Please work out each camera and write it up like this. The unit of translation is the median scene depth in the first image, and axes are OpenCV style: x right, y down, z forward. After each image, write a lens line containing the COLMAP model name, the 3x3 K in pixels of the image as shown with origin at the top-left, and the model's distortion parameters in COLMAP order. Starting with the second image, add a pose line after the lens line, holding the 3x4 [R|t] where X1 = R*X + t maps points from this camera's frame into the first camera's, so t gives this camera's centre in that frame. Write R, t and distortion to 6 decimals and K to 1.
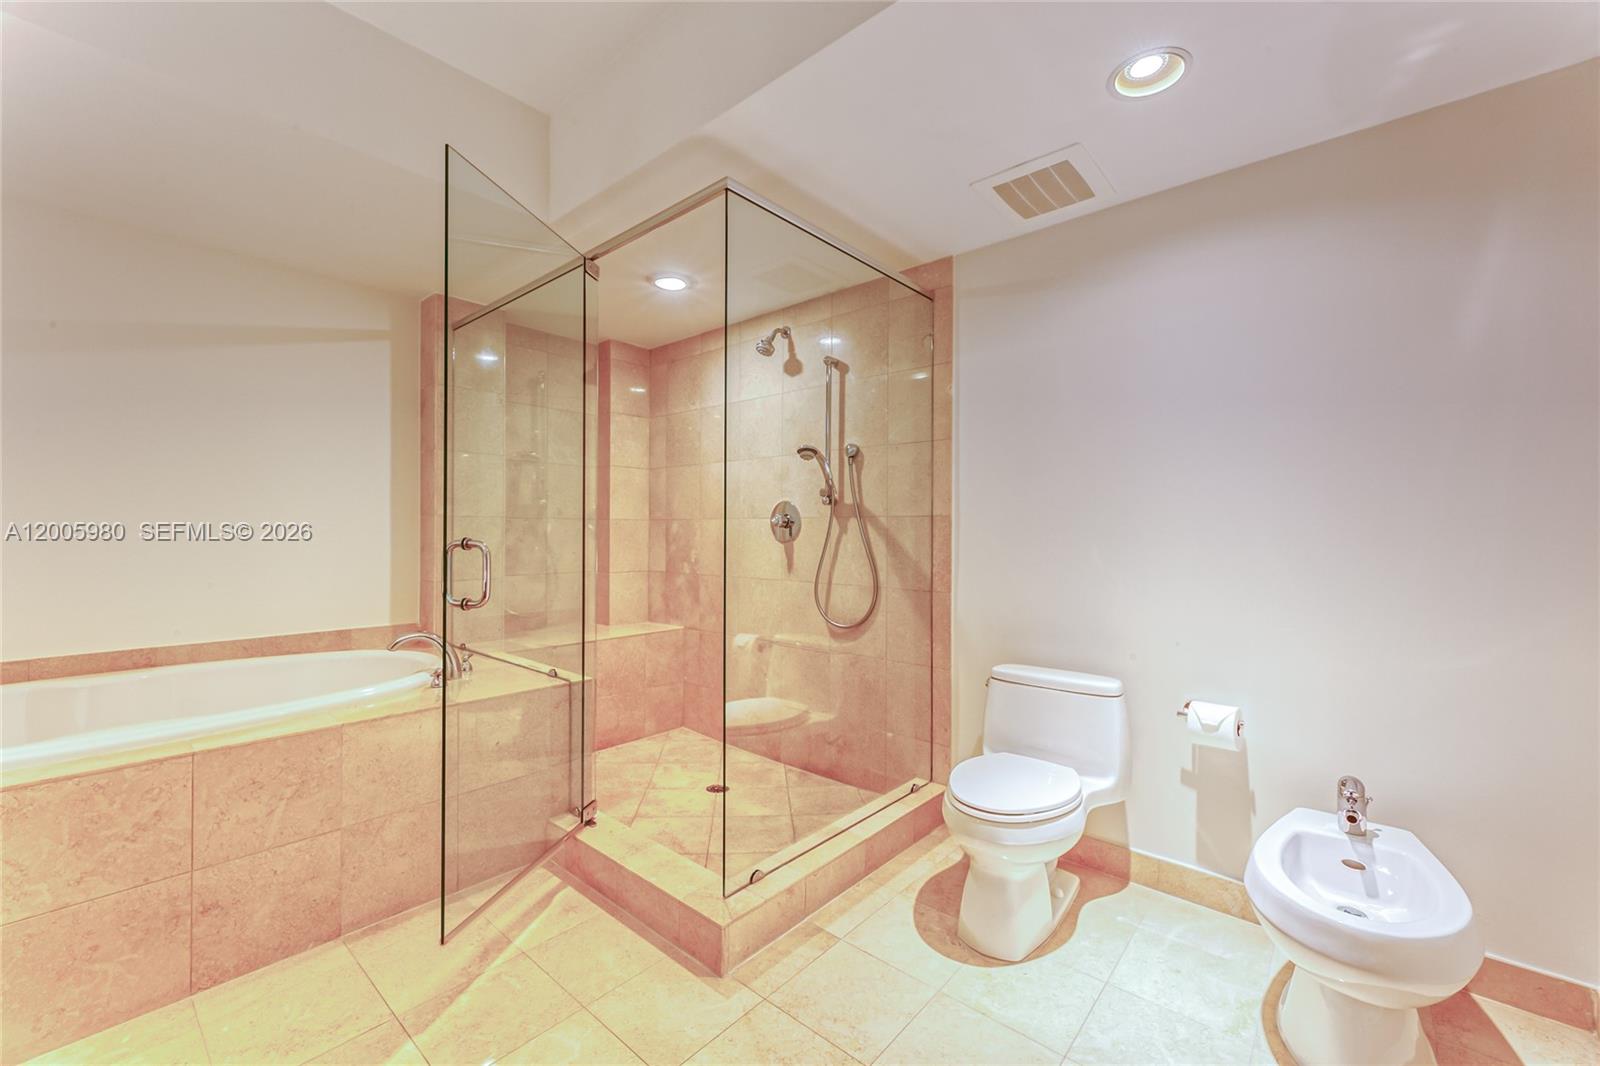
lens RADIAL K [[646.6, 0, 804.9], [0, 646.6, 533.1], [0, 0, 1]] dist [0.001579, -0.000129]
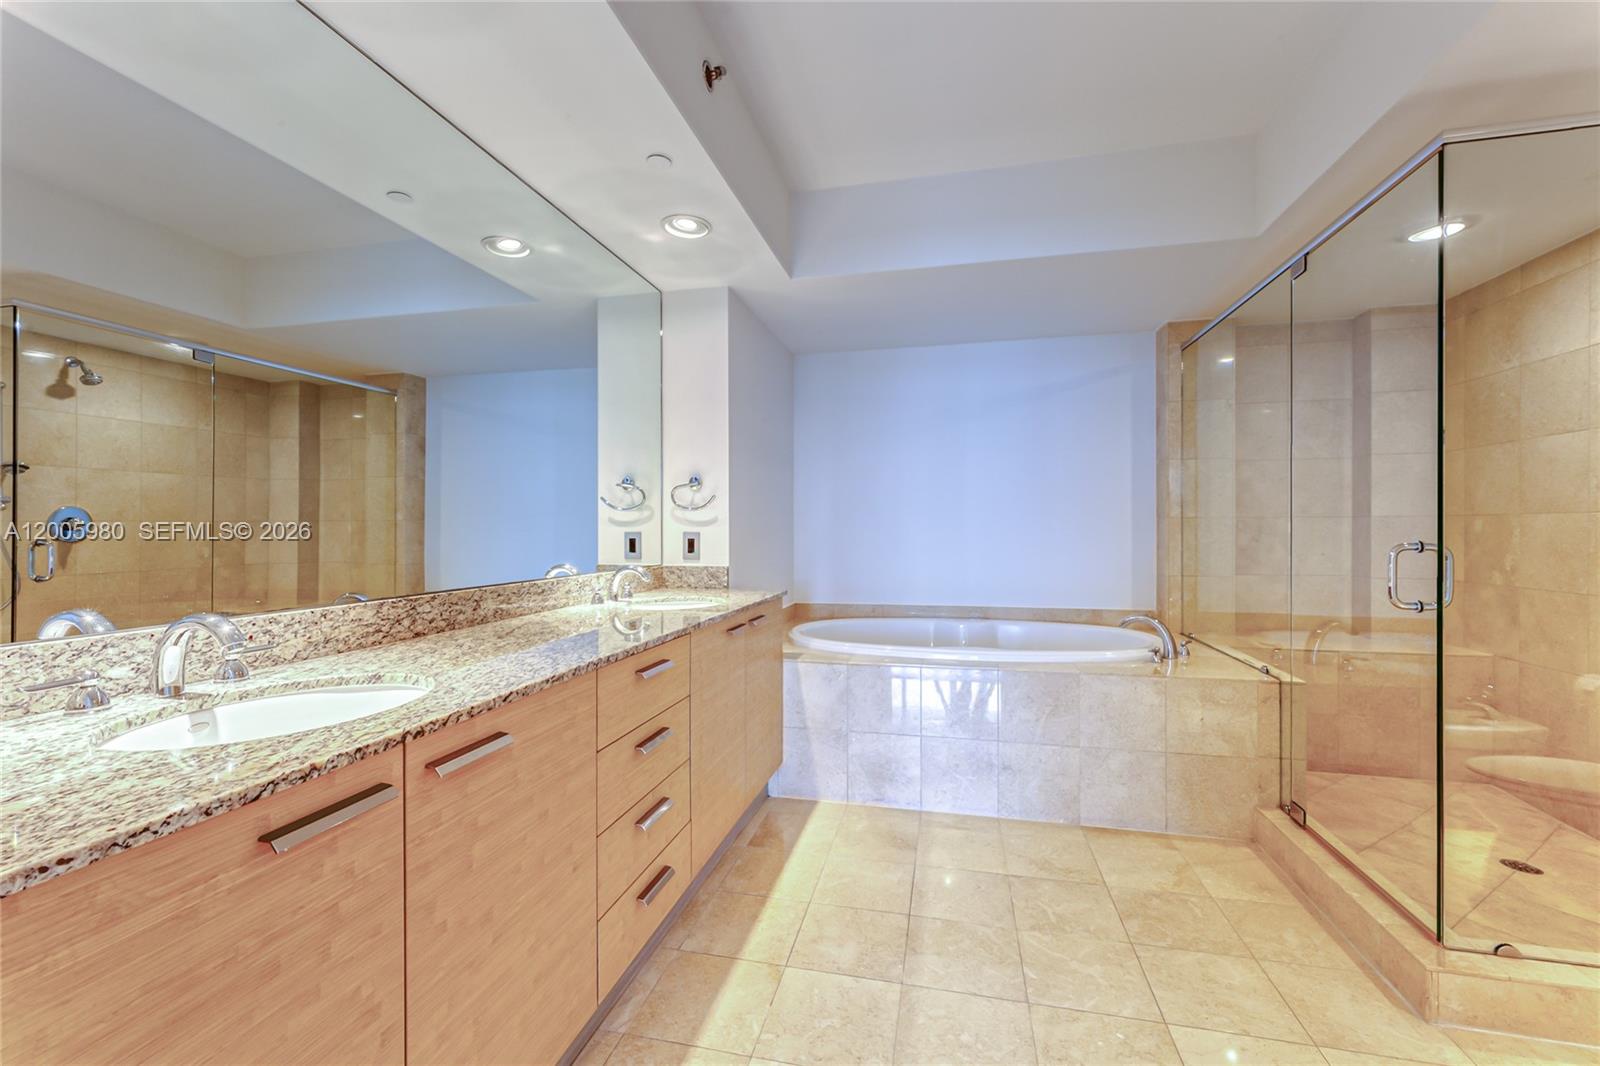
lens RADIAL K [[646.6, 0, 801.9], [0, 646.6, 531.8], [0, 0, 1]] dist [0.001579, -0.000129]
pose [[0.468426, -0.003070, -0.883497, 0.174696], [0.004394, 0.999990, -0.001145, -0.005456], [0.883492, -0.003346, 0.468435, -0.132540]]
